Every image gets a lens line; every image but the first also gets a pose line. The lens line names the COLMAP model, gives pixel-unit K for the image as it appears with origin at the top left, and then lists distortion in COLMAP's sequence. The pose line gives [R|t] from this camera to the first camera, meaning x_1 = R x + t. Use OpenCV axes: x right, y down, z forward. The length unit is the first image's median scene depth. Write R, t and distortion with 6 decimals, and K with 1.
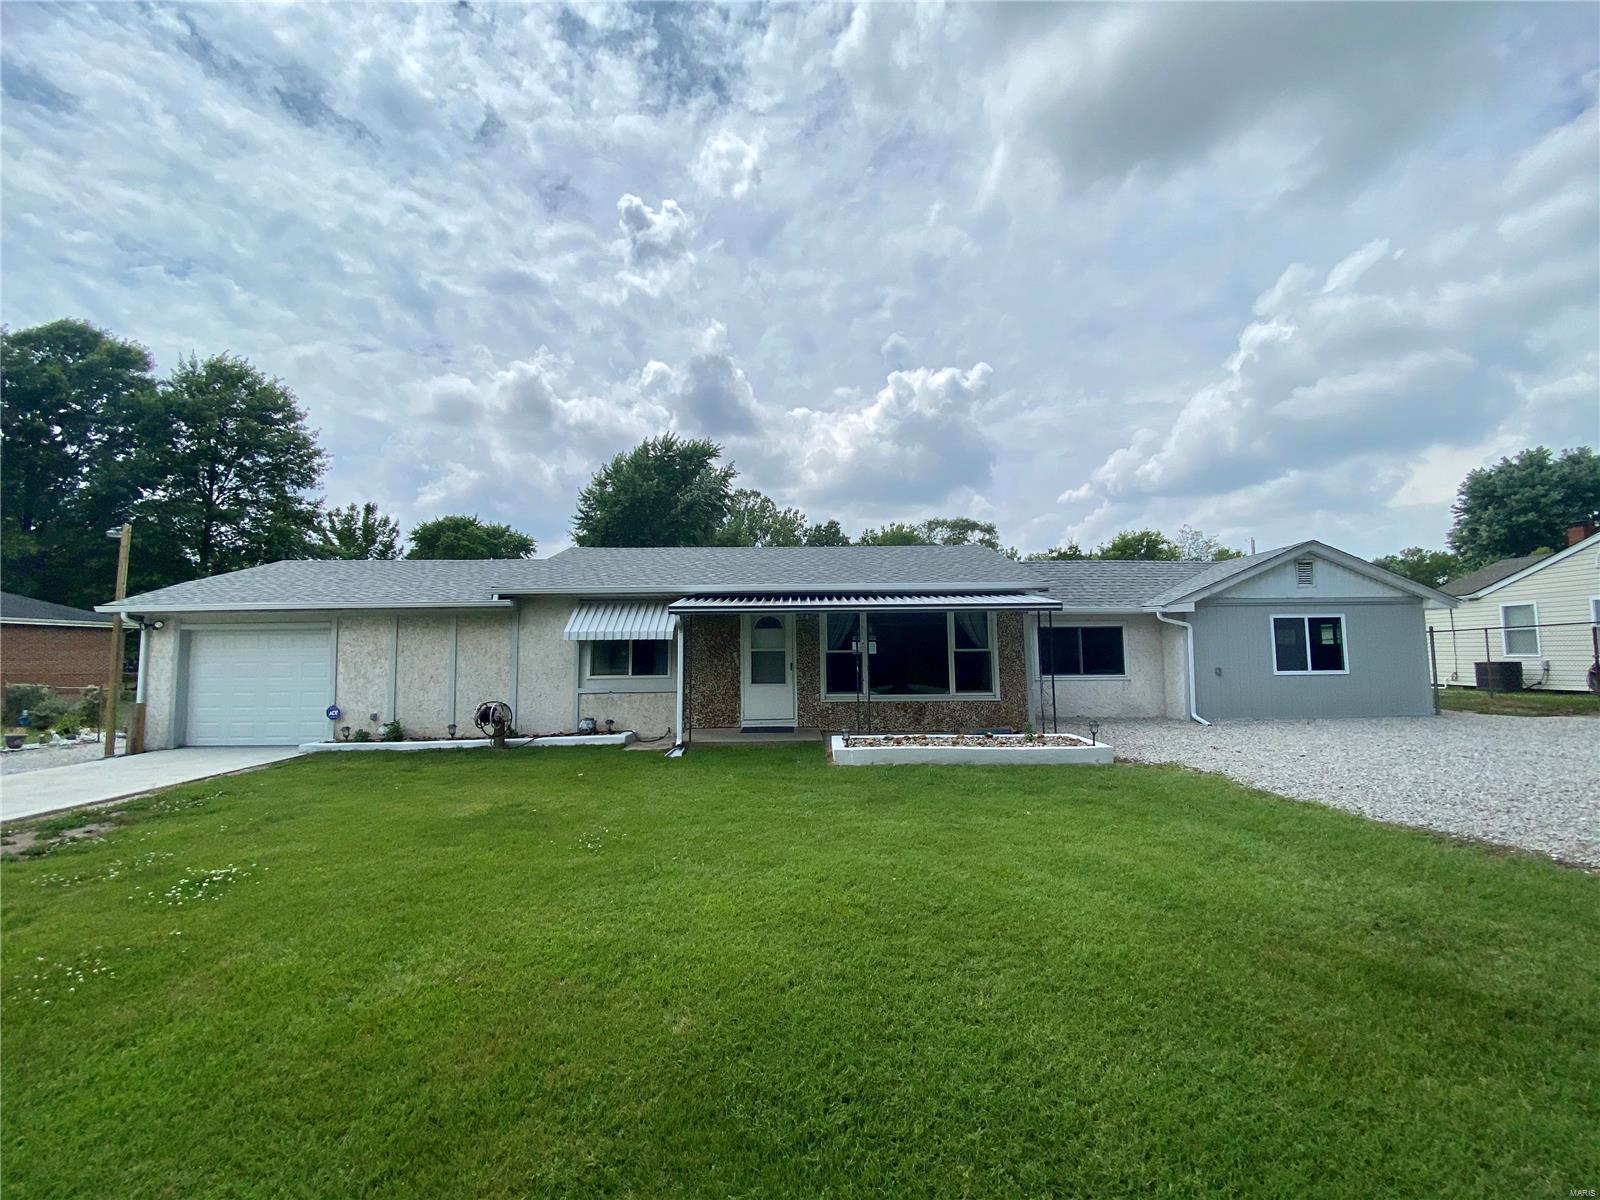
lens RADIAL K [[639.8, 0, 806.2], [0, 639.8, 598.1], [0, 0, 1]] dist [-0.001455, -0.000352]
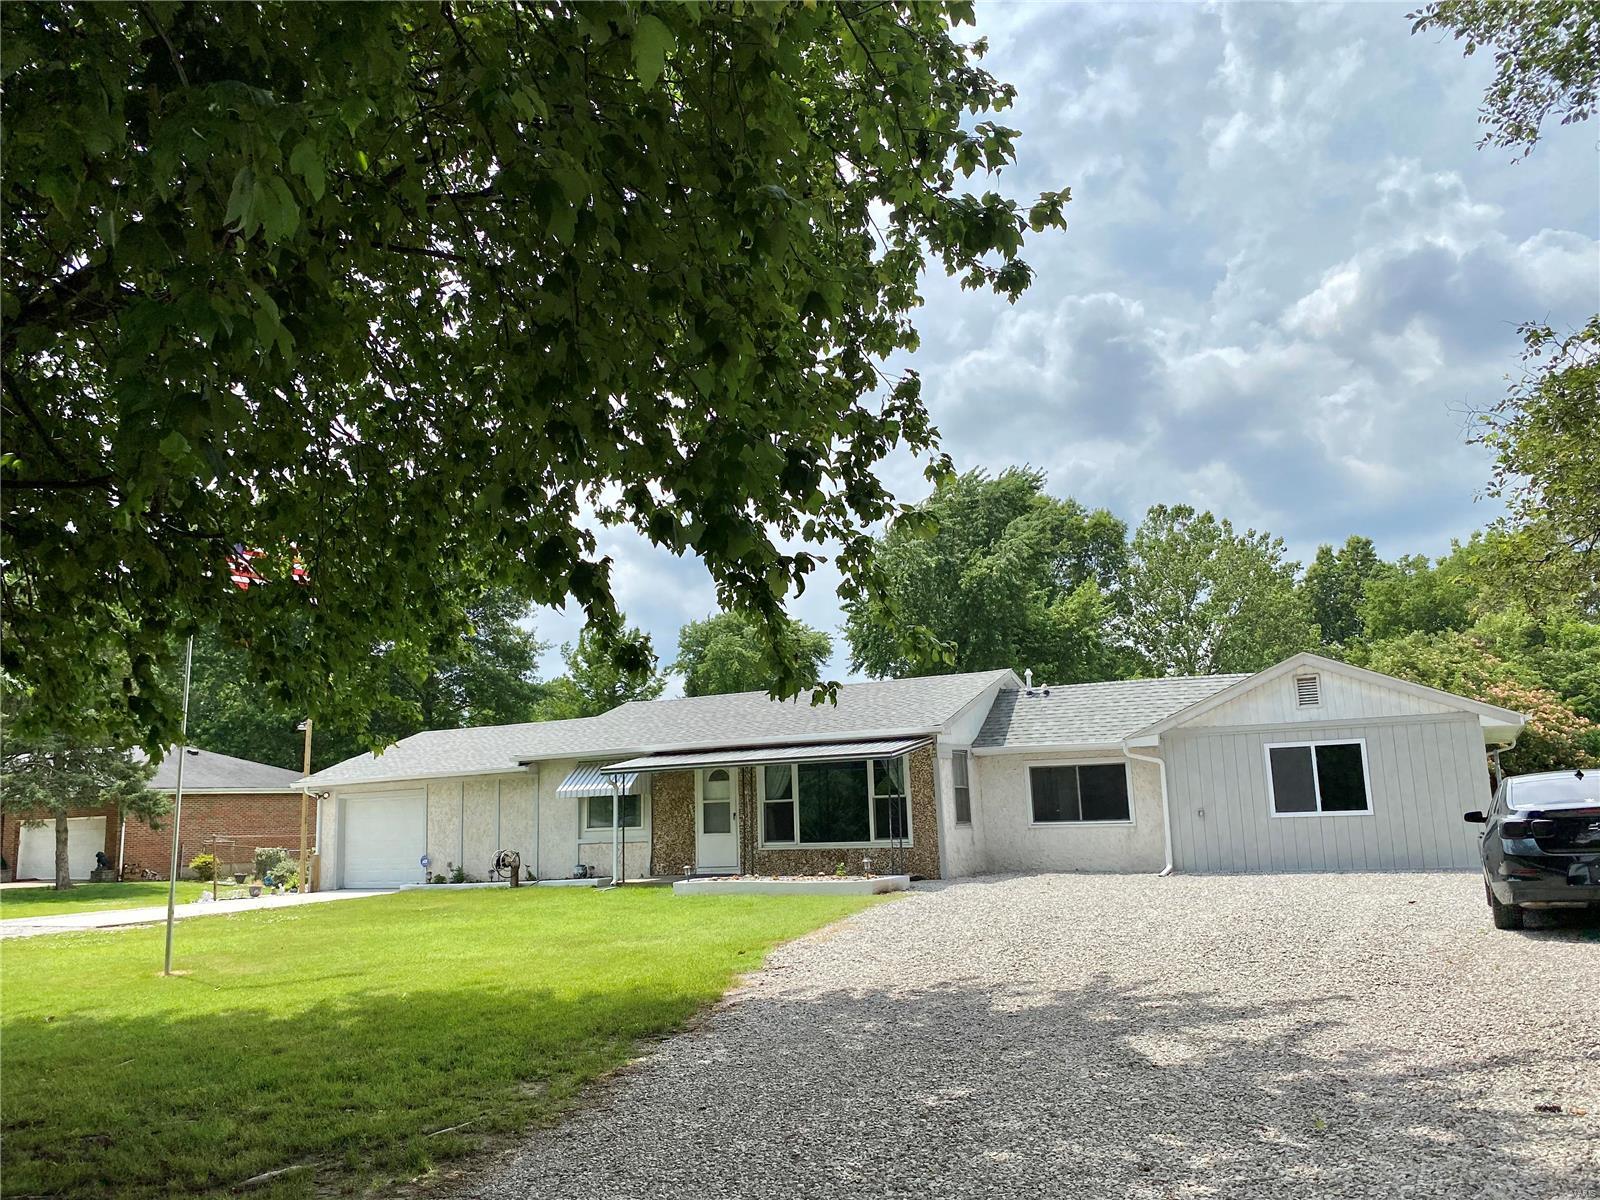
lens RADIAL K [[1247.4, 0, 796.4], [0, 1247.4, 599.1], [0, 0, 1]] dist [0.031889, -0.001544]
pose [[0.870988, -0.102703, -0.480449, 1.120340], [0.064282, 0.993323, -0.095803, -0.049698], [0.487080, 0.052559, 0.871774, -0.810468]]
